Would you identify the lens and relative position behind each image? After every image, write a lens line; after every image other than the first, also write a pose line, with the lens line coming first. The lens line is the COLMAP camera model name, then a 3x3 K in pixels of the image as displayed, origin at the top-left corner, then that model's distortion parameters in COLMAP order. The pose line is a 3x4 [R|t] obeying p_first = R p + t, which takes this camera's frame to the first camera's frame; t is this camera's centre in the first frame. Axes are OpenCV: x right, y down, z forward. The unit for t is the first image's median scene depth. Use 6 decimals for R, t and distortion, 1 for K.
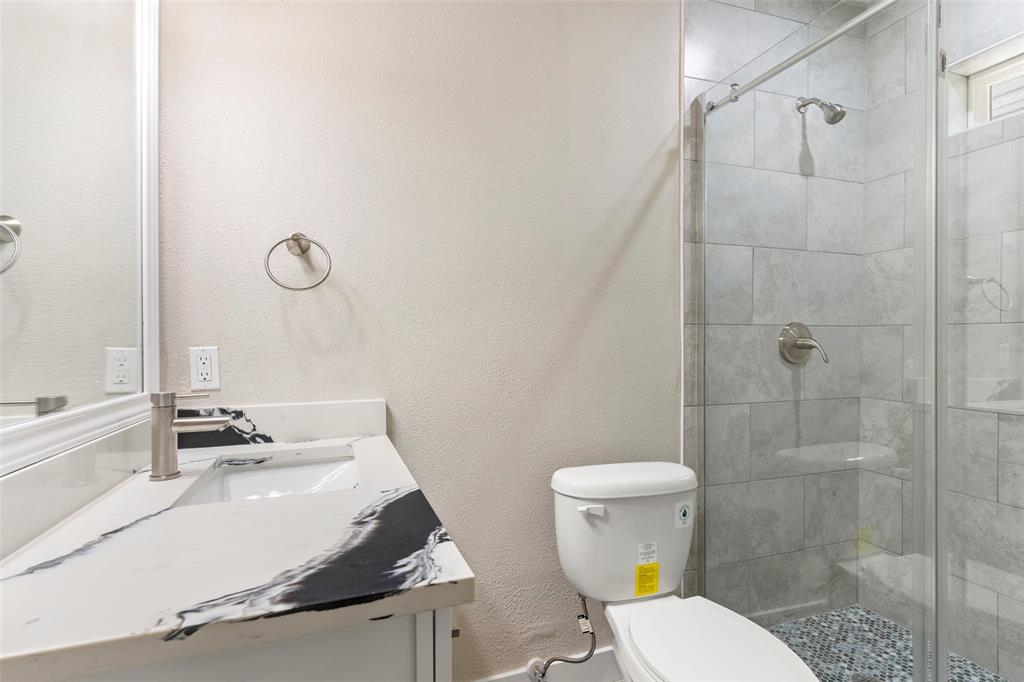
lens RADIAL K [[494.1, 0, 504.9], [0, 494.1, 338.7], [0, 0, 1]] dist [0.003802, 0.000444]
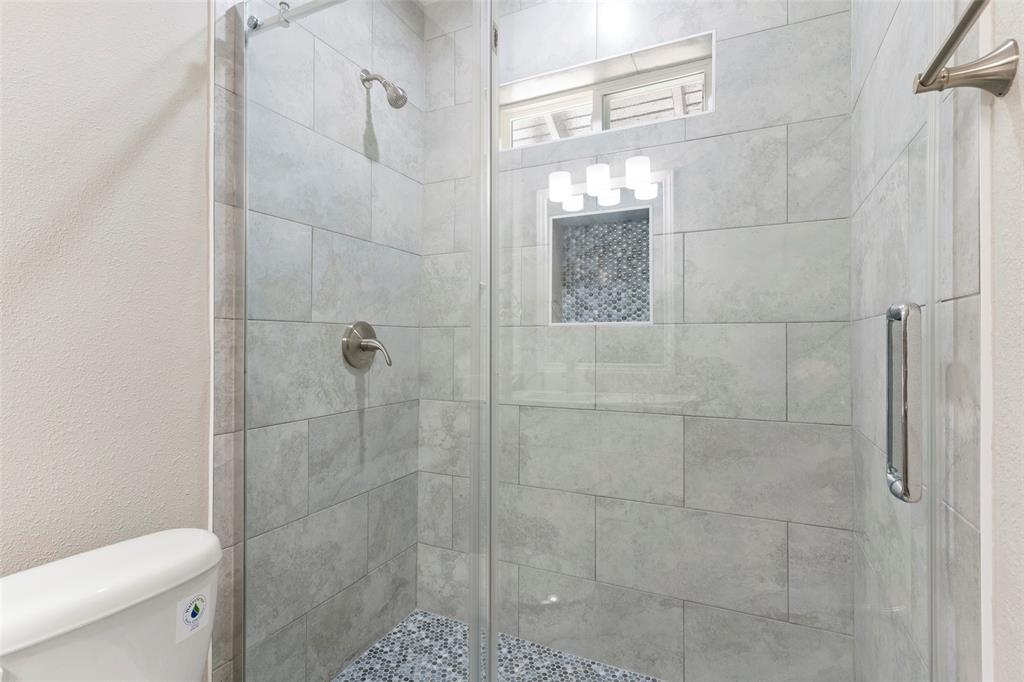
lens RADIAL K [[494.1, 0, 504.9], [0, 494.1, 338.7], [0, 0, 1]] dist [0.003802, 0.000444]
pose [[0.698392, 0.004480, 0.715701, 0.142078], [-0.000745, 0.999984, -0.005532, 0.003406], [-0.715715, 0.003330, 0.698385, 0.205493]]
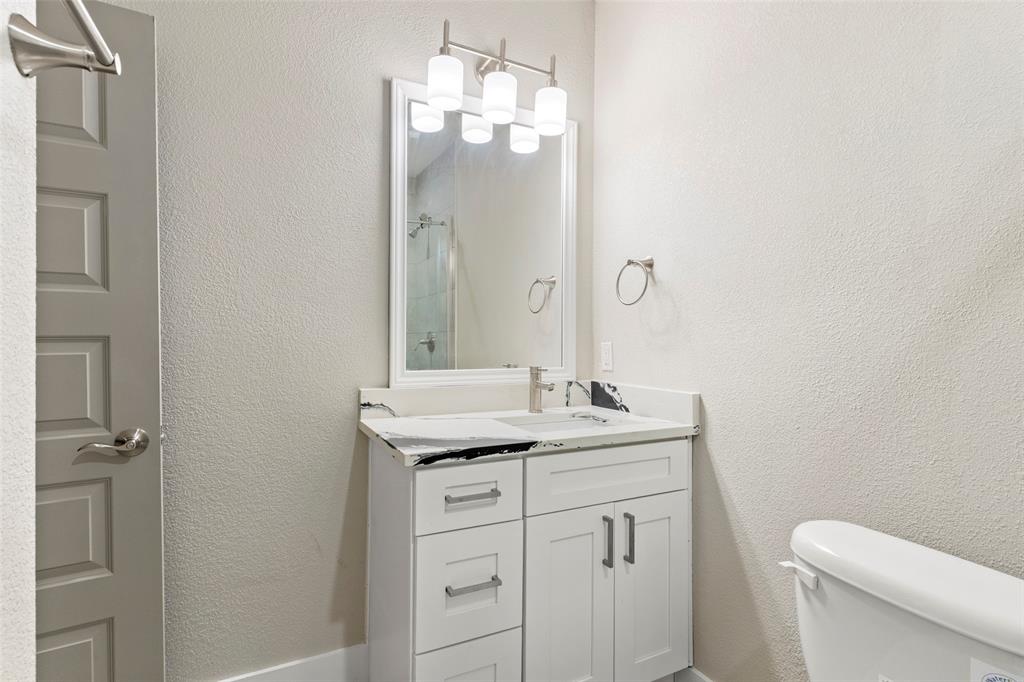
lens RADIAL K [[494.1, 0, 504.9], [0, 494.1, 338.7], [0, 0, 1]] dist [0.003802, 0.000444]
pose [[0.135857, 0.006381, -0.990708, 0.621847], [-0.004902, 0.999971, 0.005769, -0.001736], [0.990716, 0.004073, 0.135884, 0.343770]]
